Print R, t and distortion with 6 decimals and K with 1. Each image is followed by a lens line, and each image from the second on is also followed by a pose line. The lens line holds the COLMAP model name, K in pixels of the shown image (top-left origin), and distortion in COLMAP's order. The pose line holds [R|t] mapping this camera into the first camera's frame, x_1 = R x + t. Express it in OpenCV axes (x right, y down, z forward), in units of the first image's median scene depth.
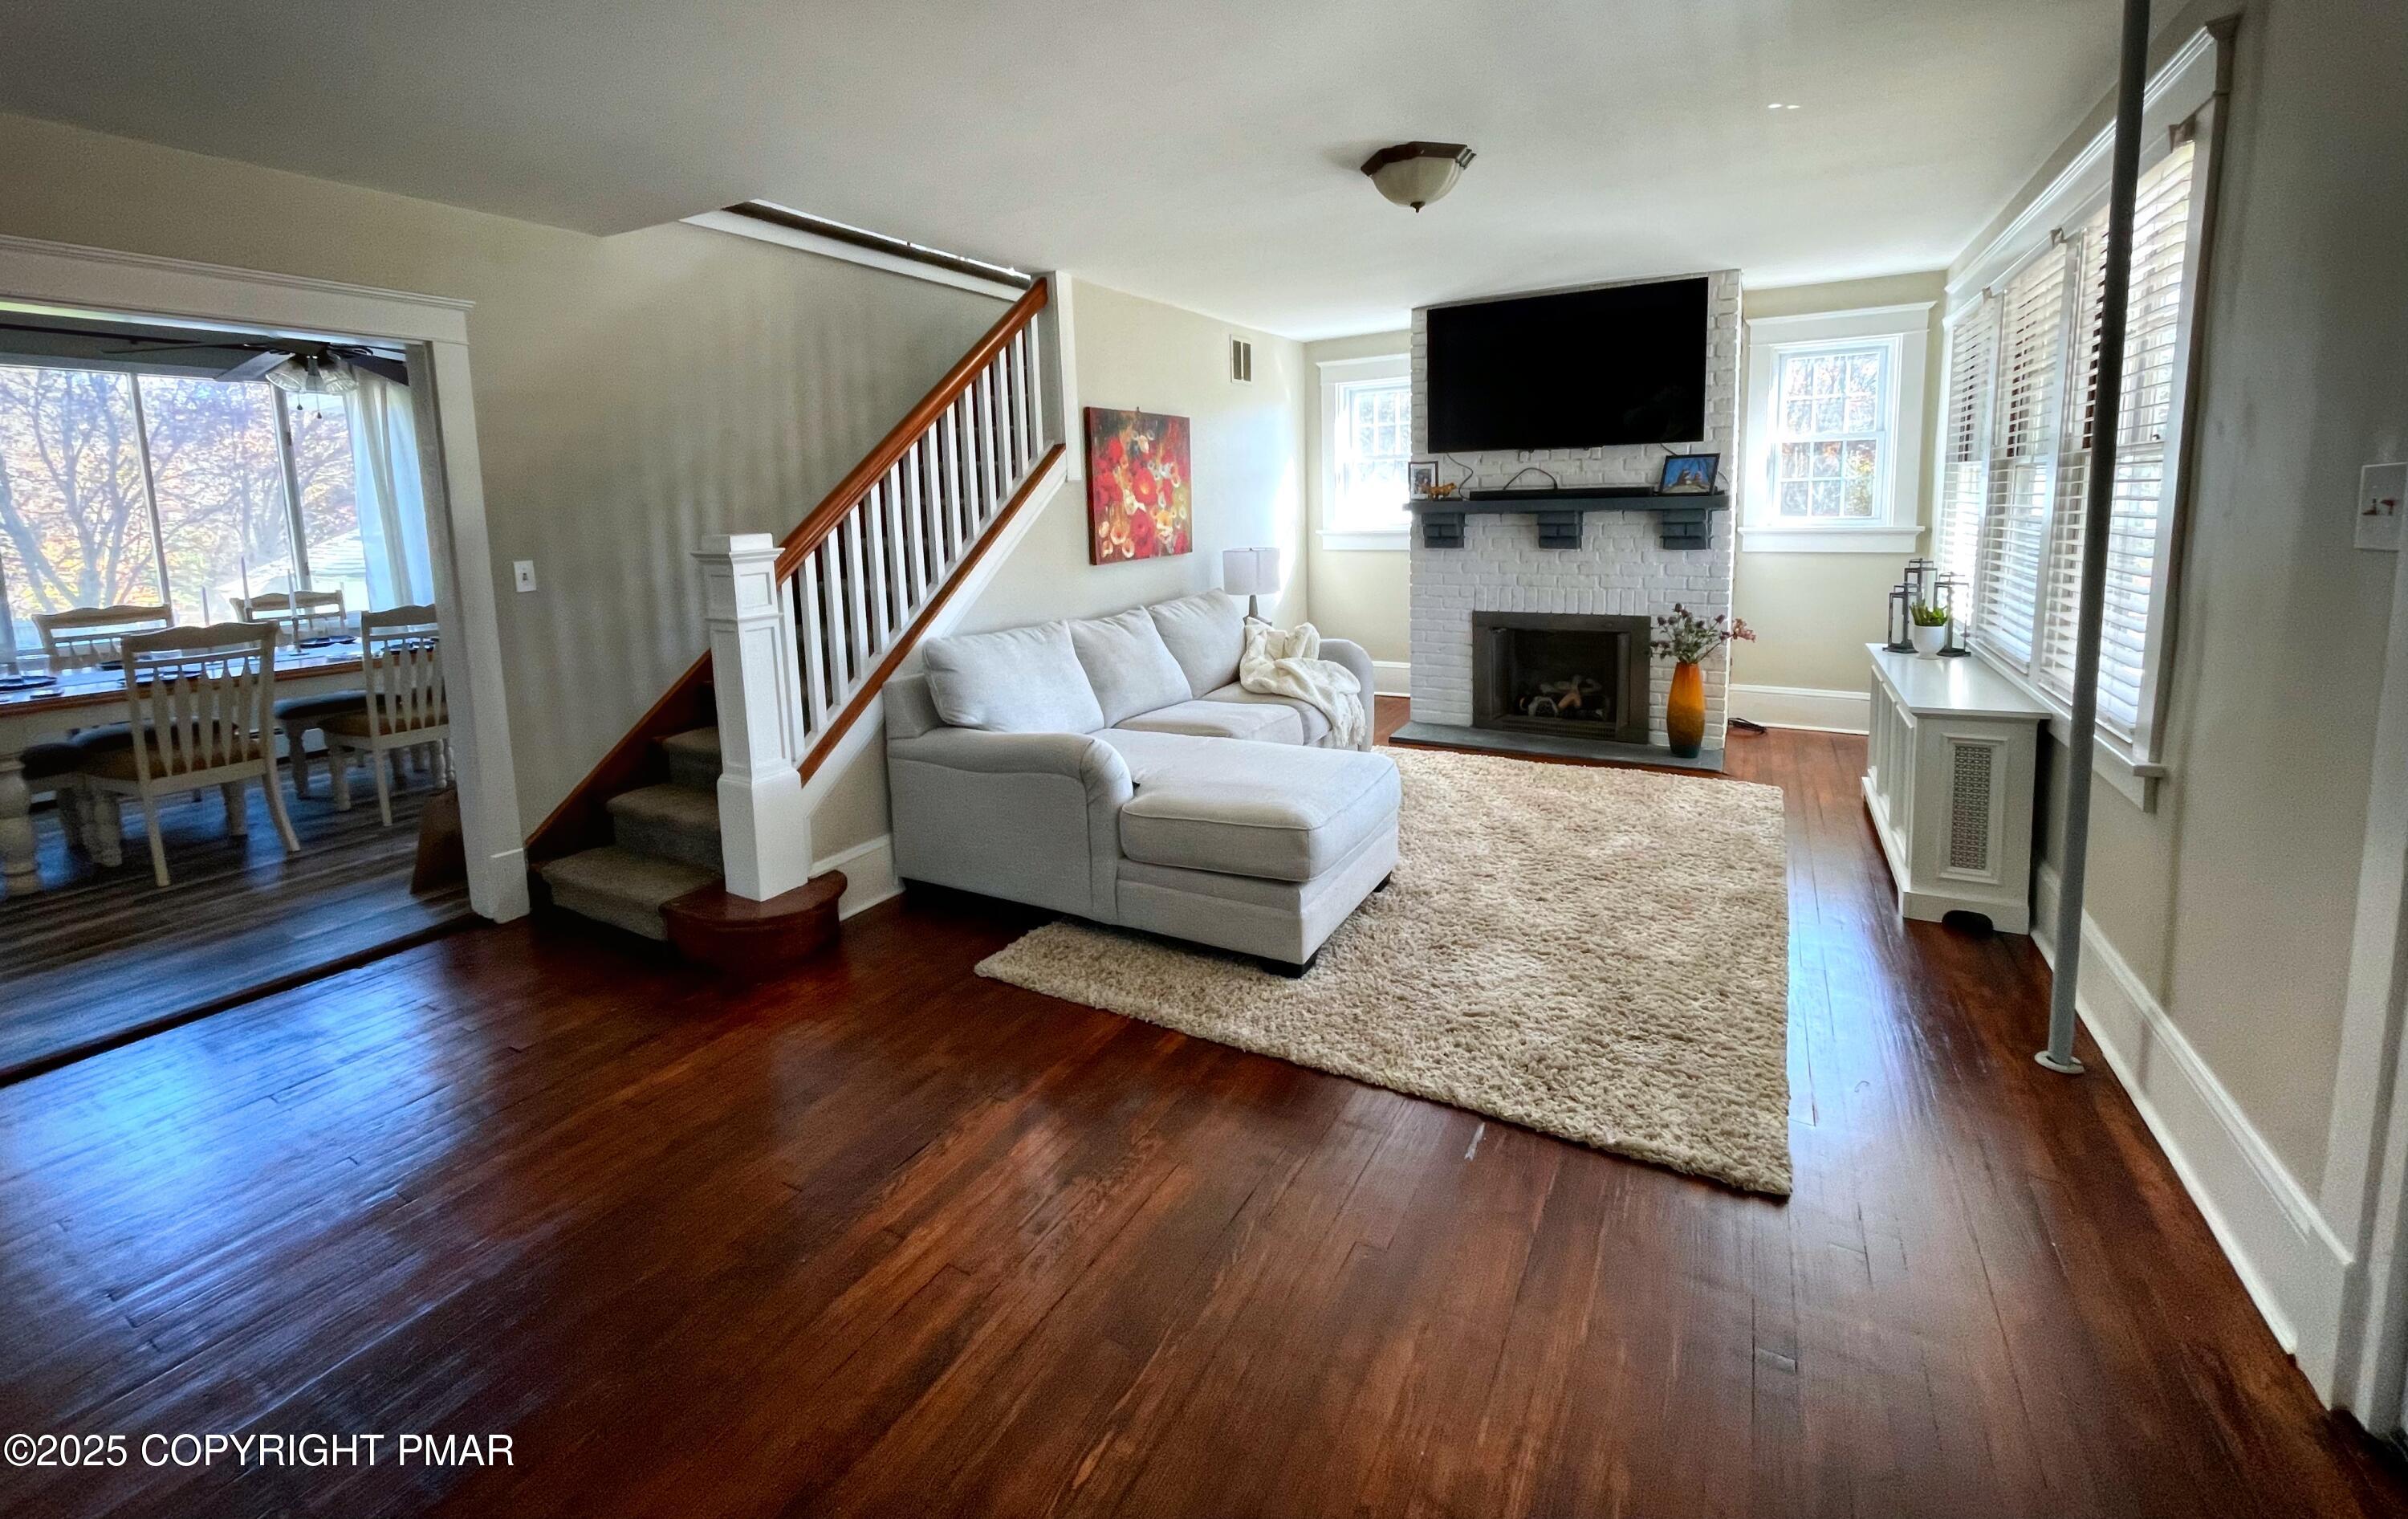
lens RADIAL K [[976.4, 0, 1190.9], [0, 976.4, 608.9], [0, 0, 1]] dist [0.005230, -0.000113]
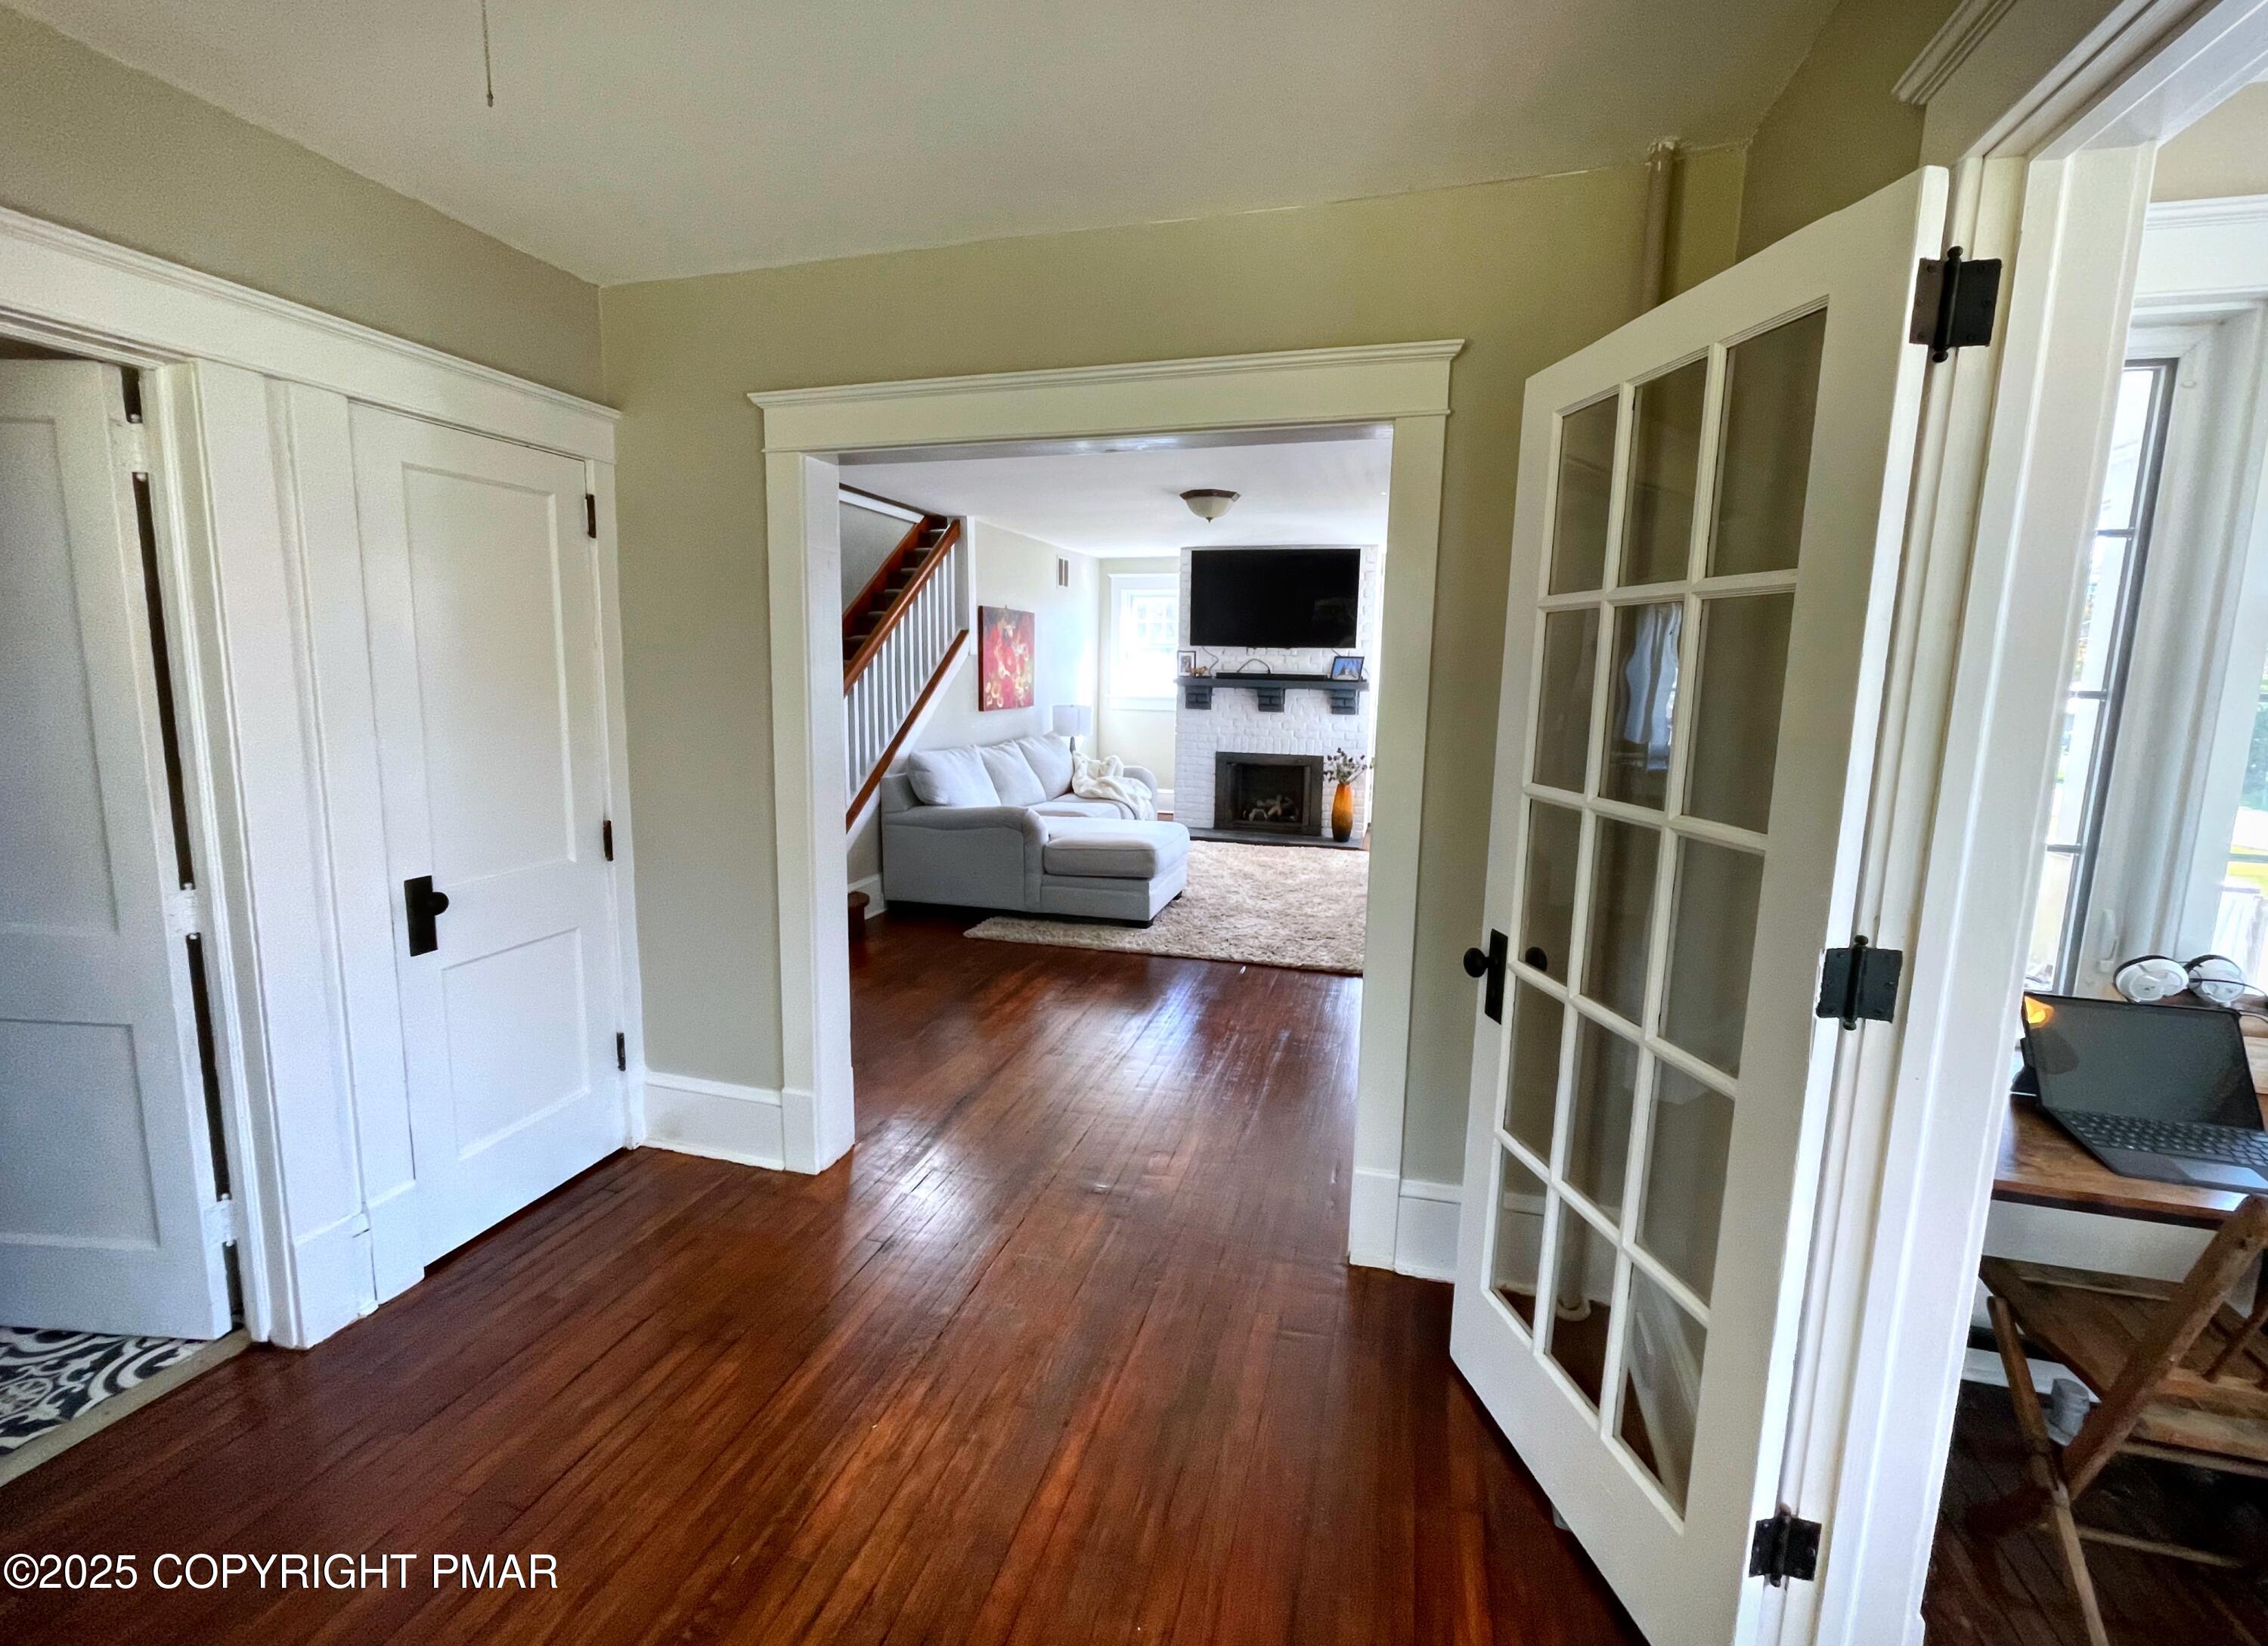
lens RADIAL K [[952.0, 0, 1139.9], [0, 952.0, 800.3], [0, 0, 1]] dist [-0.001278, -0.000773]
pose [[0.970058, 0.010675, 0.242637, -0.217686], [-0.017548, 0.999503, 0.026181, 0.049308], [-0.242237, -0.029655, 0.969764, -0.481776]]
